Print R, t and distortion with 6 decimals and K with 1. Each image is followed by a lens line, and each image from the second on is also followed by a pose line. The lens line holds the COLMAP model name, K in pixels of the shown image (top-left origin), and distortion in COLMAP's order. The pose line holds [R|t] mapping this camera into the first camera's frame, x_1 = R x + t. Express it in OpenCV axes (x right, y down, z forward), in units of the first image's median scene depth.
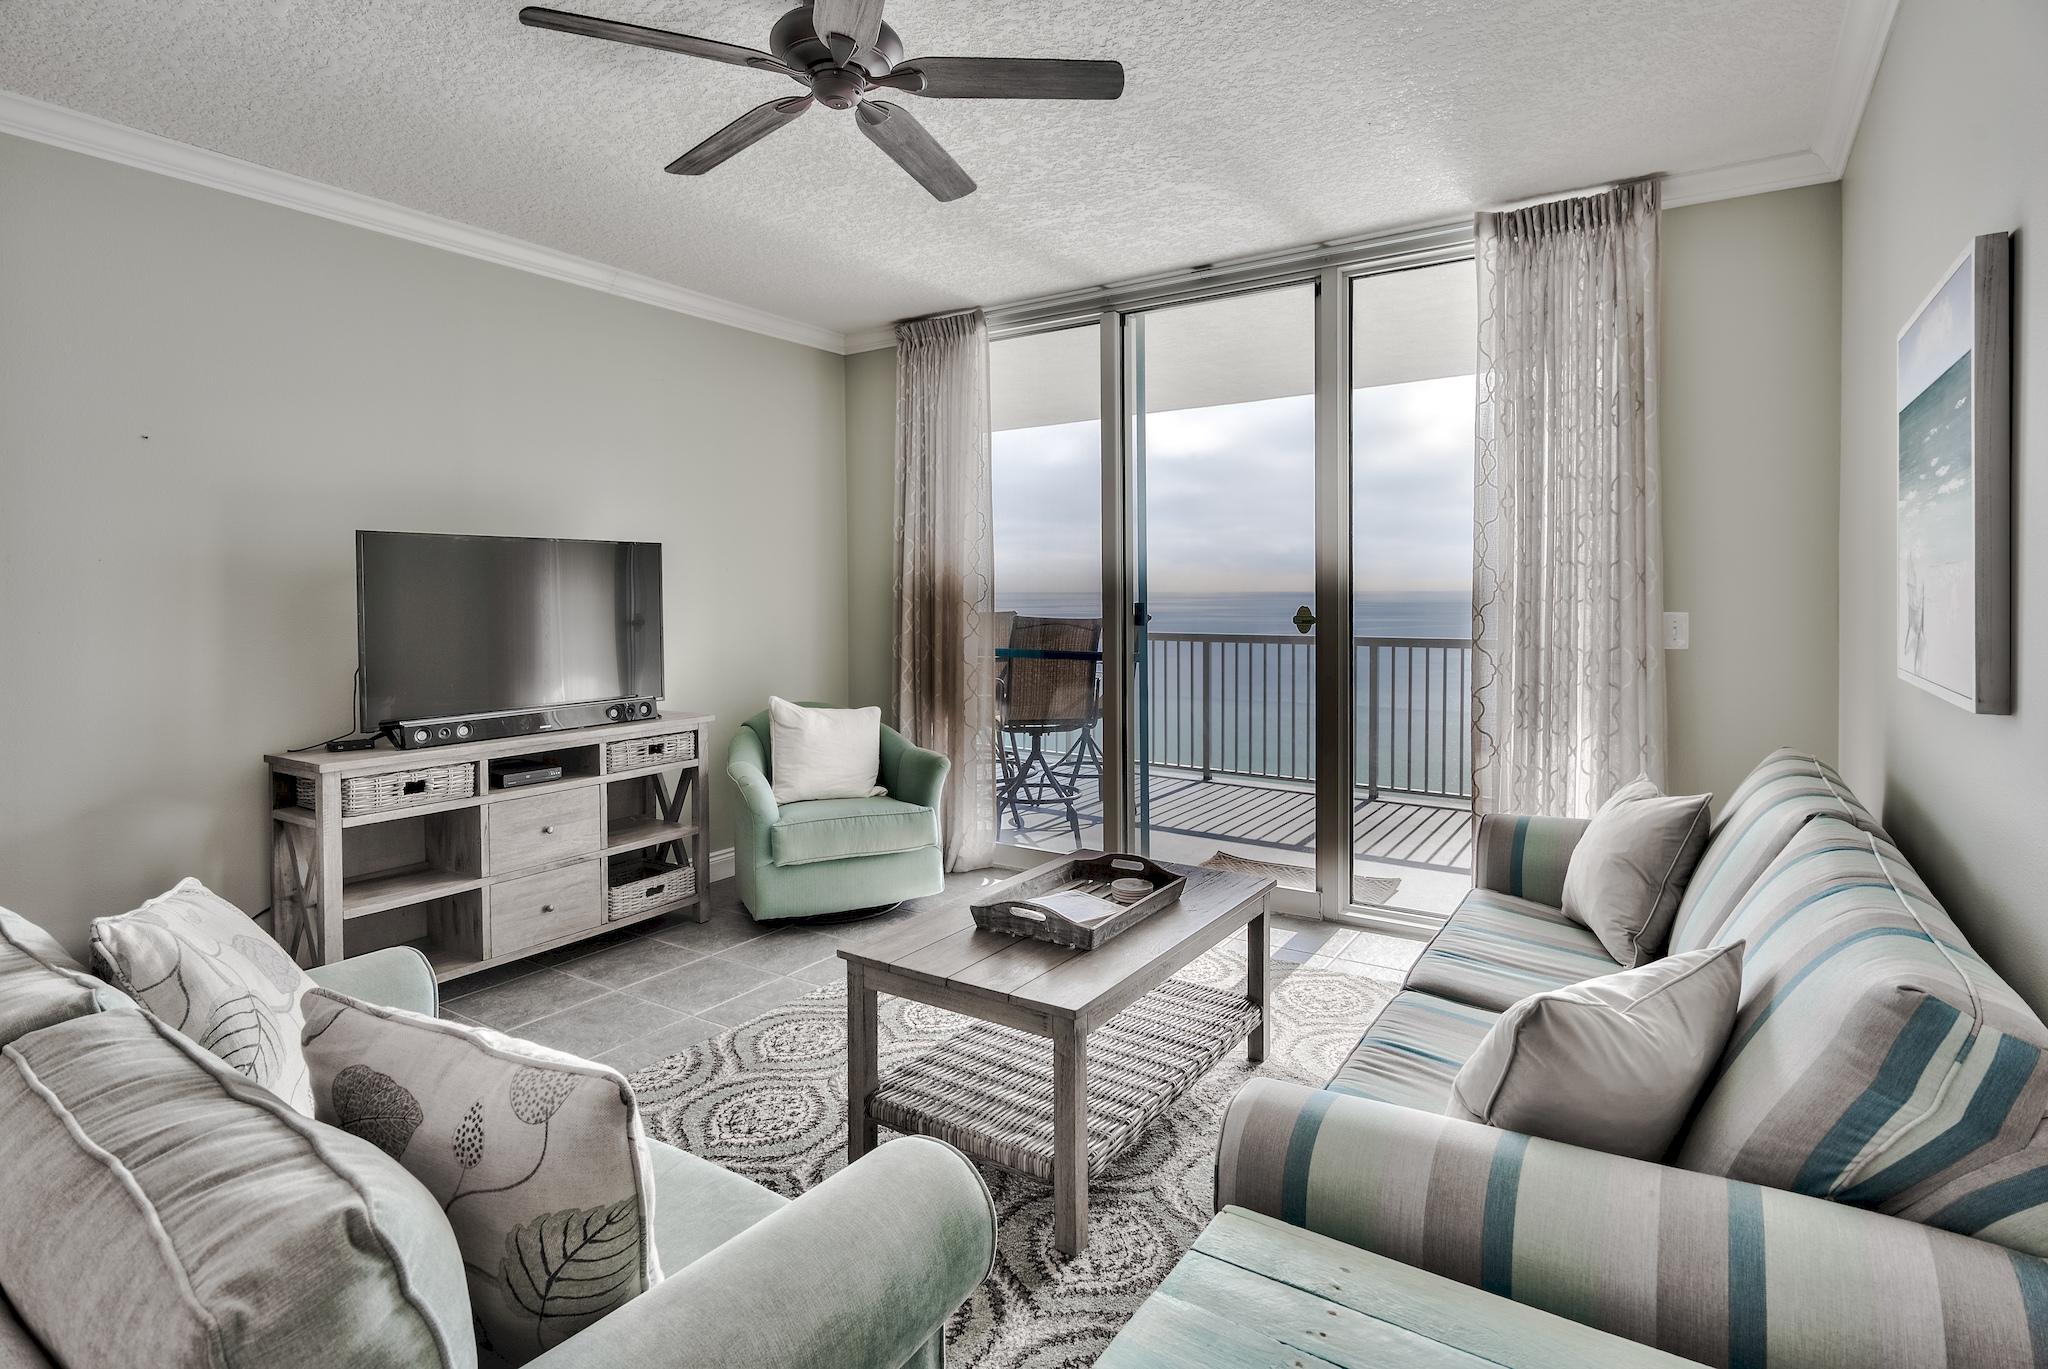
lens RADIAL K [[1010.7, 0, 1108.6], [0, 1010.7, 600.7], [0, 0, 1]] dist [-0.003817, 0.000440]
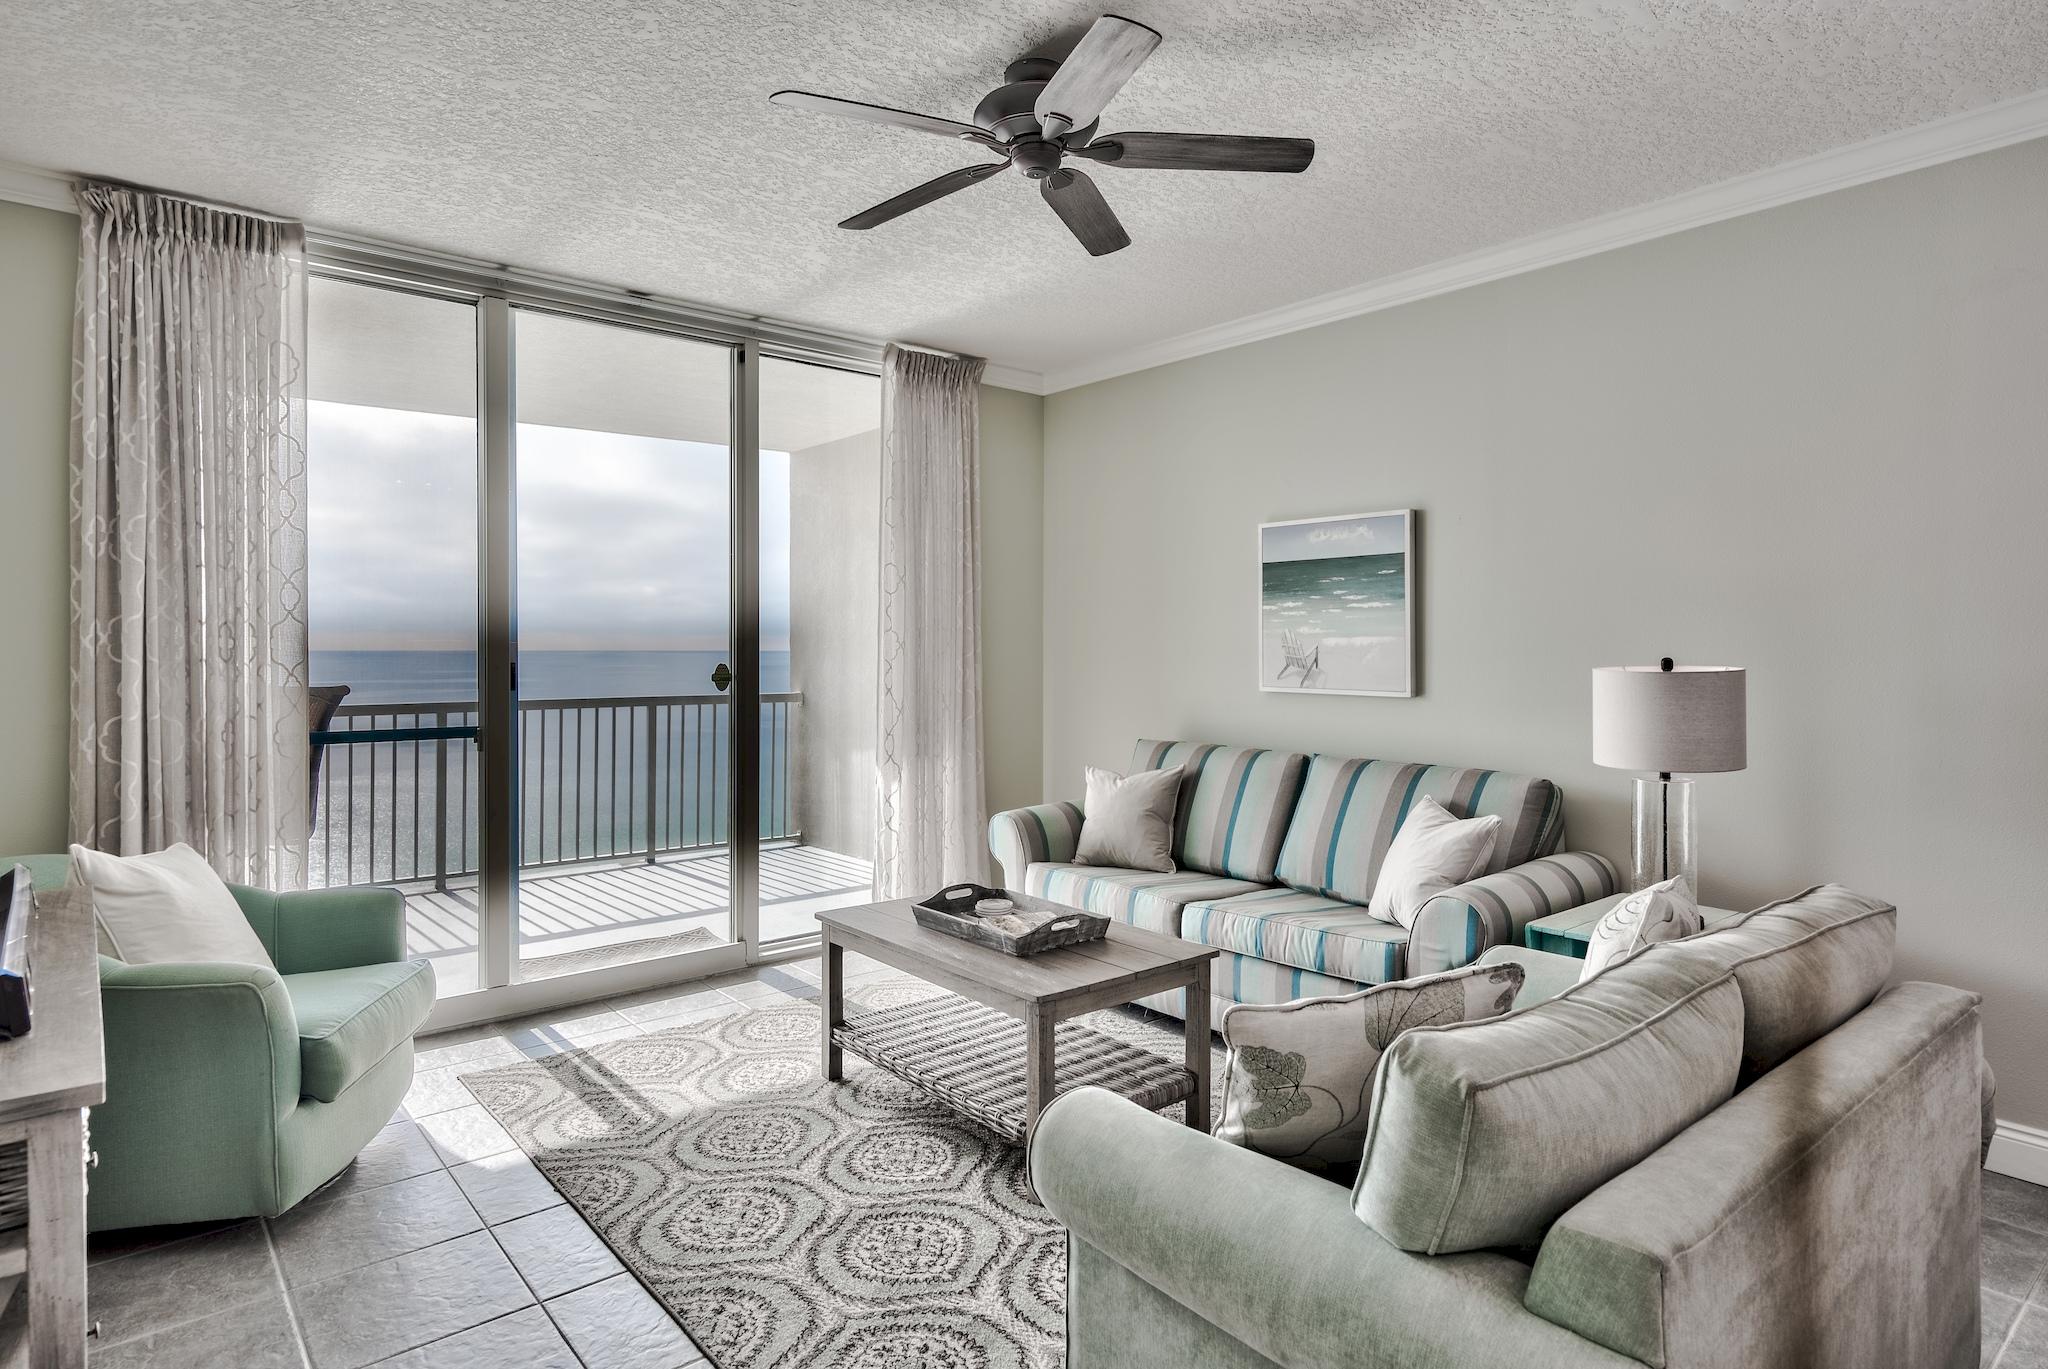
lens RADIAL K [[1122.3, 0, 979.6], [0, 1122.3, 653.9], [0, 0, 1]] dist [0.020386, -0.000973]
pose [[0.350262, 0.002506, 0.936649, -0.835086], [0.008179, 0.999950, -0.005734, 0.002872], [-0.936616, 0.009669, 0.350224, 0.401254]]
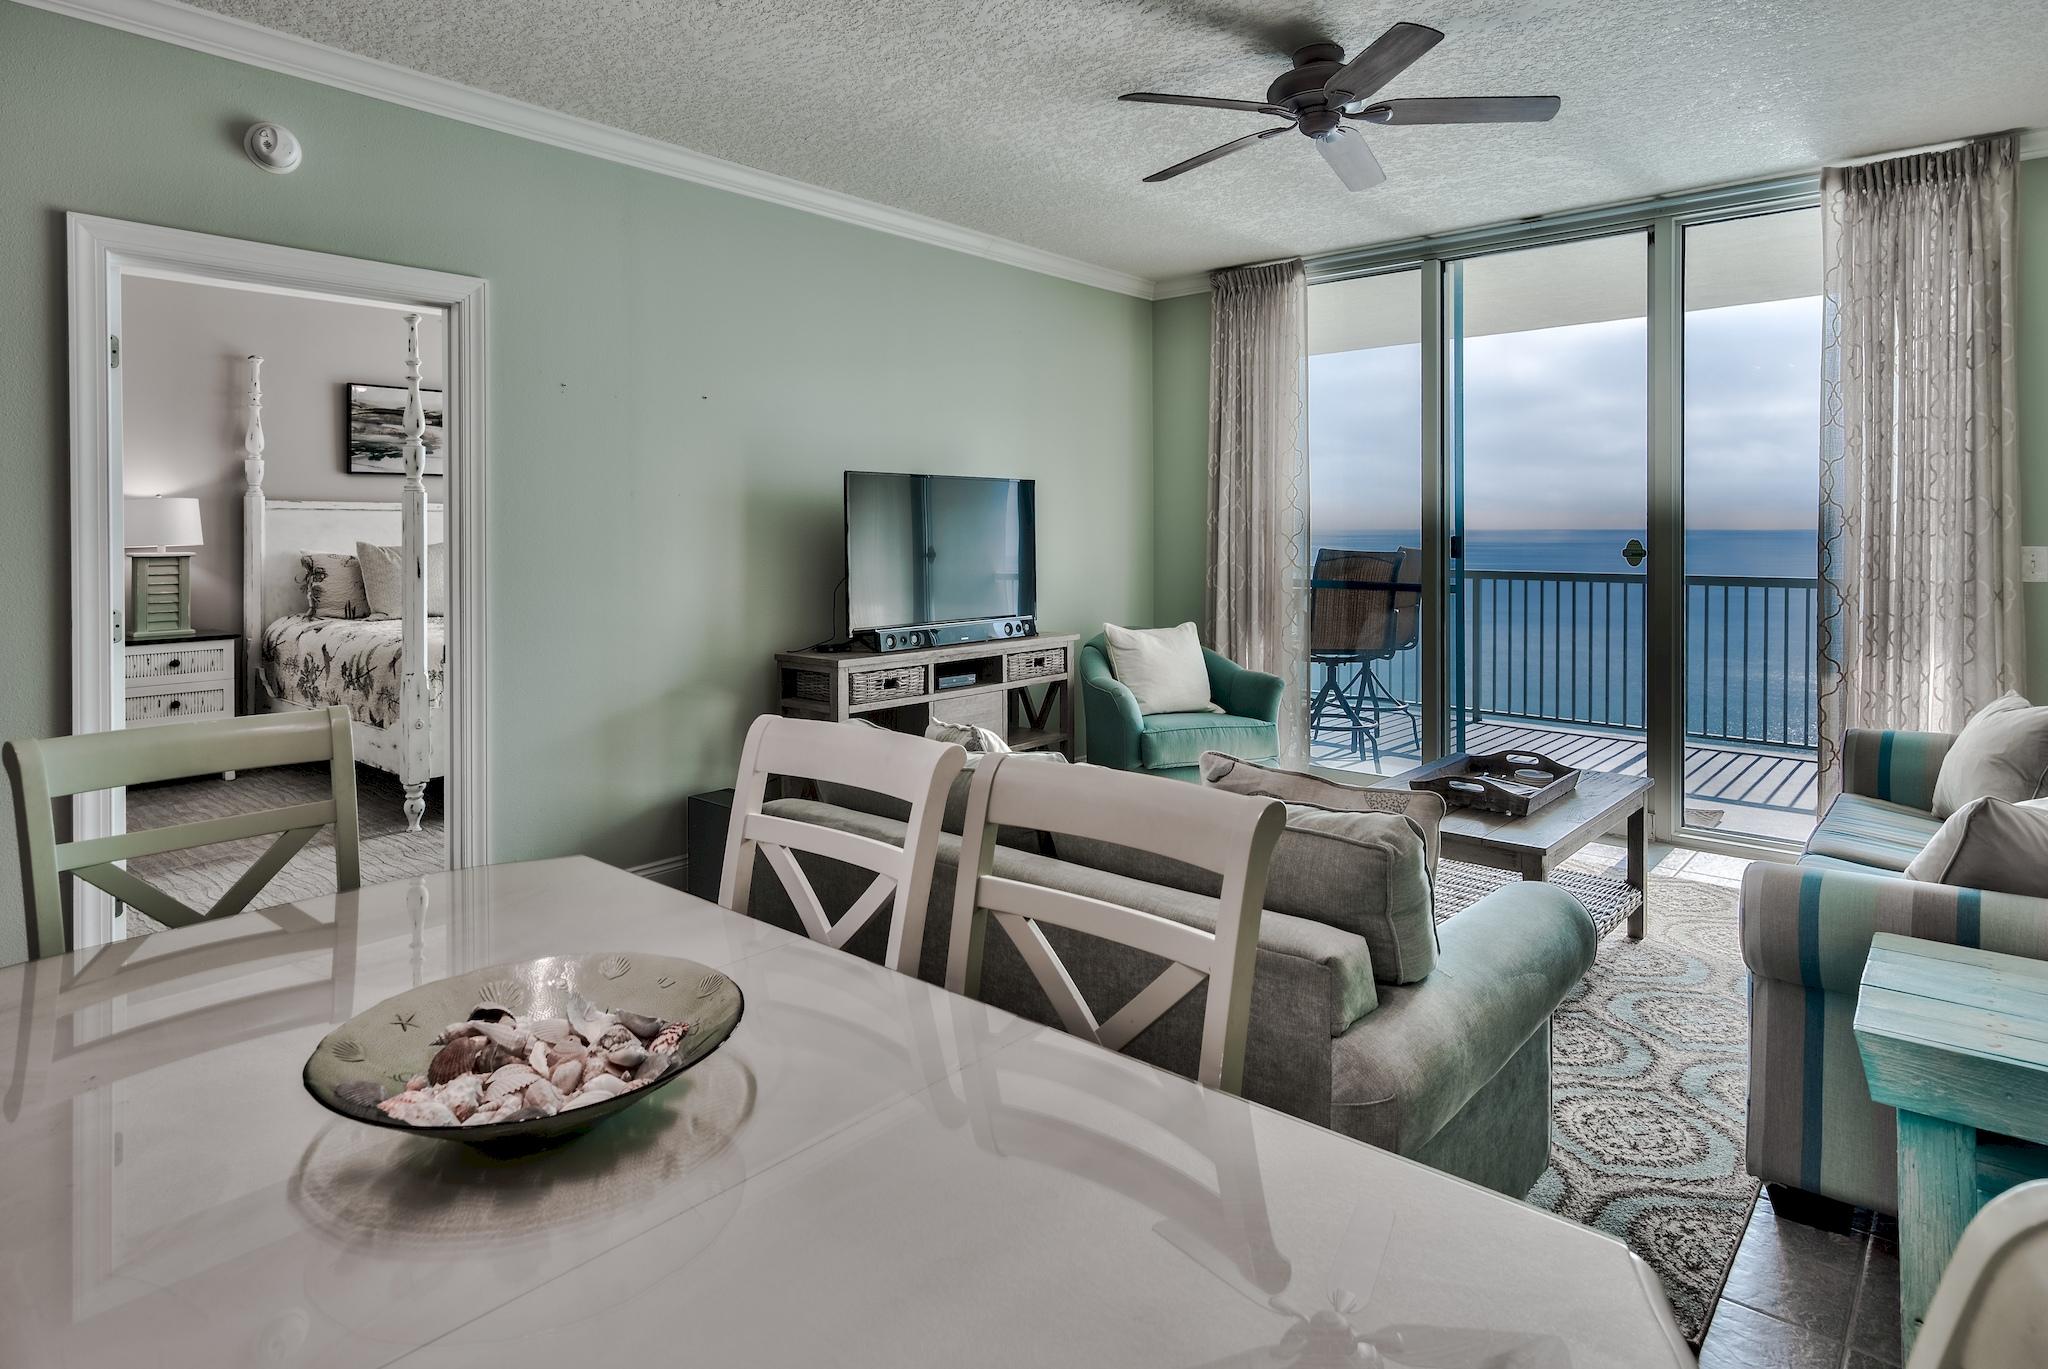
lens RADIAL K [[1155.4, 0, 1104.5], [0, 1155.4, 529.1], [0, 0, 1]] dist [0.002252, -0.000127]
pose [[0.991031, 0.004719, -0.133548, -0.207925], [-0.005866, 0.999949, -0.008195, 0.007858], [0.133503, 0.008905, 0.991008, -0.282509]]
